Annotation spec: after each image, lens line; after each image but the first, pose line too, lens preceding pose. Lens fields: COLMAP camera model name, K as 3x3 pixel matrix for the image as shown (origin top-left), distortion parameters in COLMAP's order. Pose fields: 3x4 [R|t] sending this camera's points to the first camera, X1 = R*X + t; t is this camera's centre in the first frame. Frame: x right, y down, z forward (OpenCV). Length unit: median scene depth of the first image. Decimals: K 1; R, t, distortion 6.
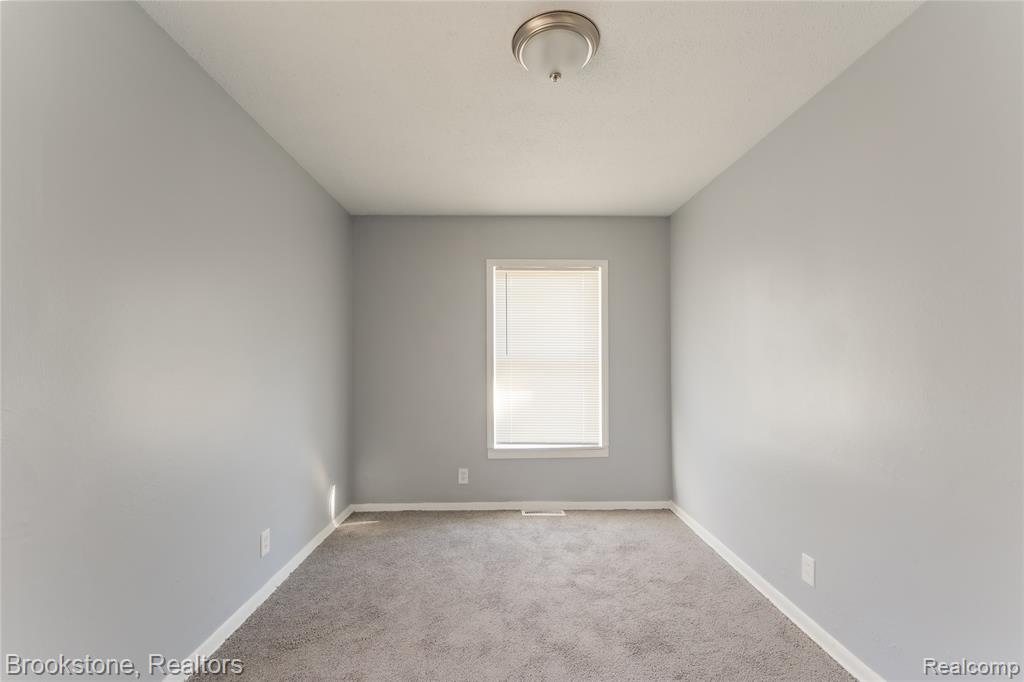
lens RADIAL K [[418.4, 0, 548.6], [0, 418.4, 353.7], [0, 0, 1]] dist [-0.006725, 0.001086]
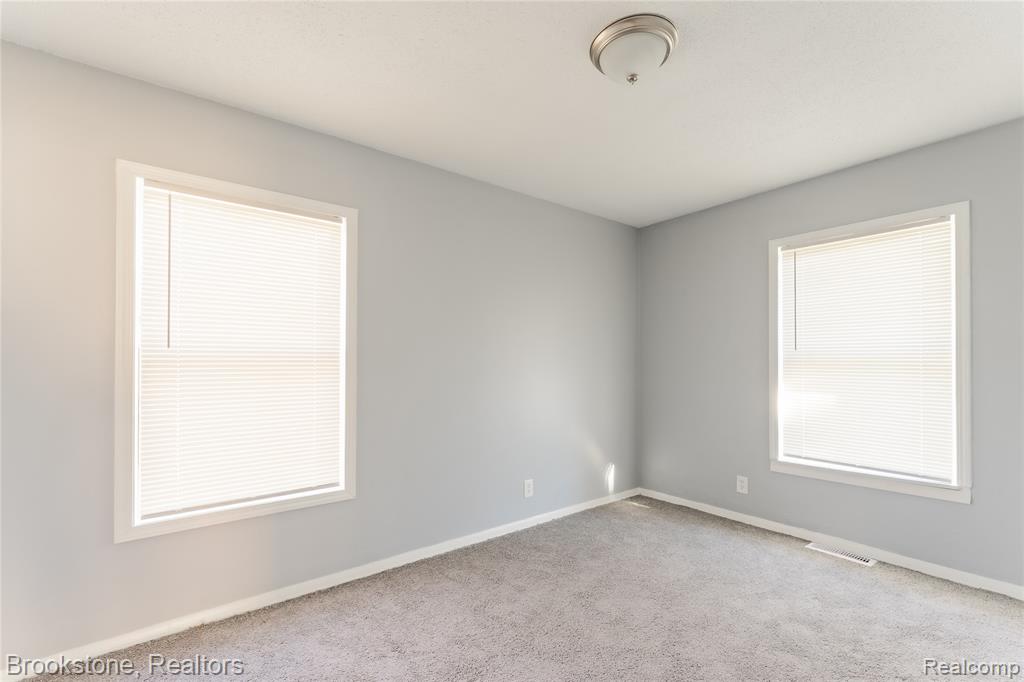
lens RADIAL K [[418.4, 0, 509.8], [0, 418.4, 345.9], [0, 0, 1]] dist [-0.006725, 0.001086]
pose [[0.624703, -0.029029, -0.780322, 0.207173], [0.017160, 0.999578, -0.023449, 0.004736], [0.780674, 0.001258, 0.624938, 0.041295]]
